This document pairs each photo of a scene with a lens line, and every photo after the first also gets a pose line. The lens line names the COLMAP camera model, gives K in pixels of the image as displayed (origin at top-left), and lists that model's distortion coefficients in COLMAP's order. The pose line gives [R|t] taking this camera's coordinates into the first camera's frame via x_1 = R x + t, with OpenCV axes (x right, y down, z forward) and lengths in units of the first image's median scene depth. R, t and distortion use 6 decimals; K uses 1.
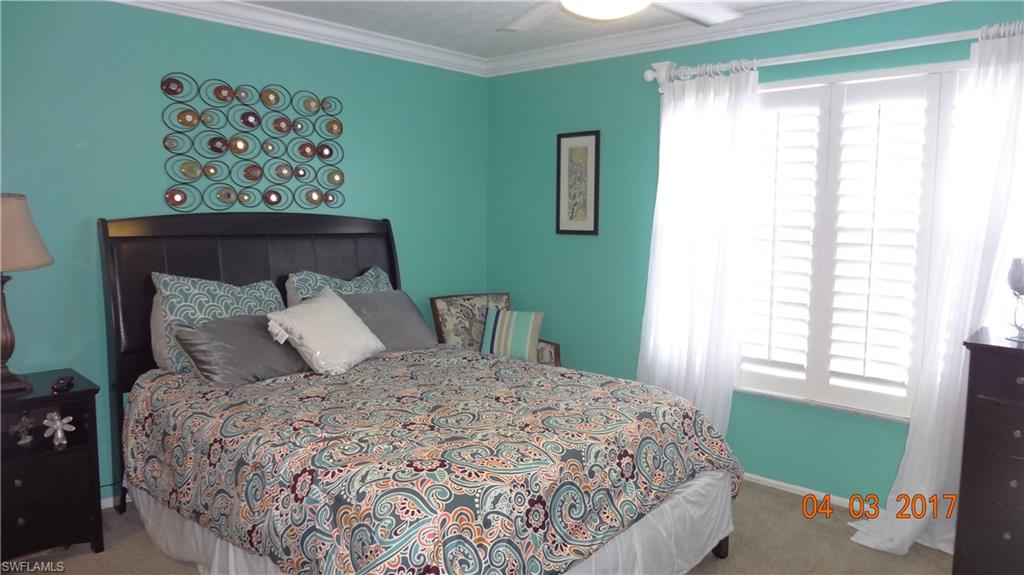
lens RADIAL K [[712.0, 0, 512.3], [0, 712.0, 284.1], [0, 0, 1]] dist [-0.037004, -0.001304]
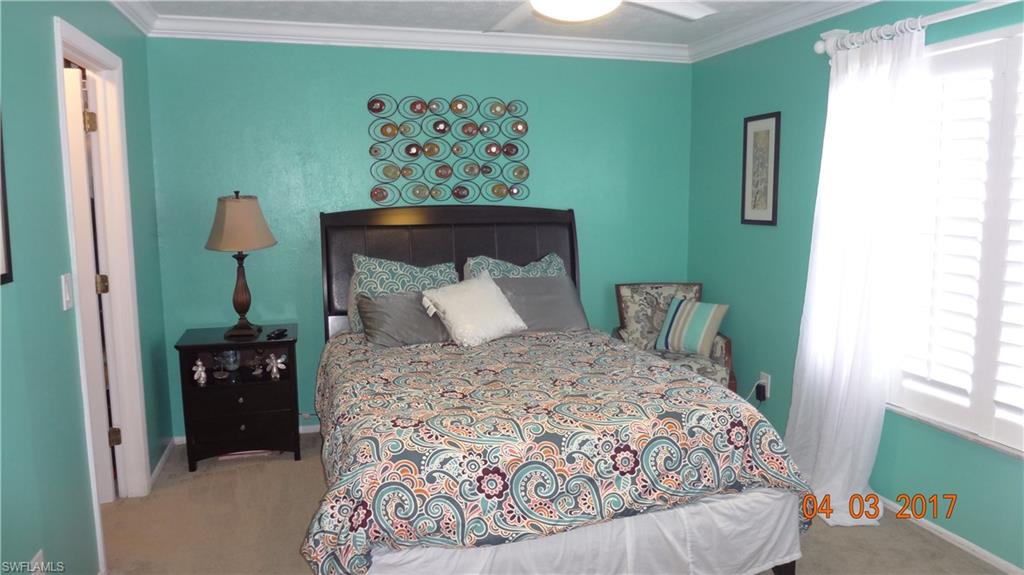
lens RADIAL K [[712.0, 0, 512.3], [0, 712.0, 284.1], [0, 0, 1]] dist [-0.037004, -0.001304]
pose [[0.852590, 0.048265, -0.520346, 0.400343], [-0.034797, 0.998759, 0.035626, -0.017530], [0.521420, -0.012268, 0.853212, 0.045931]]
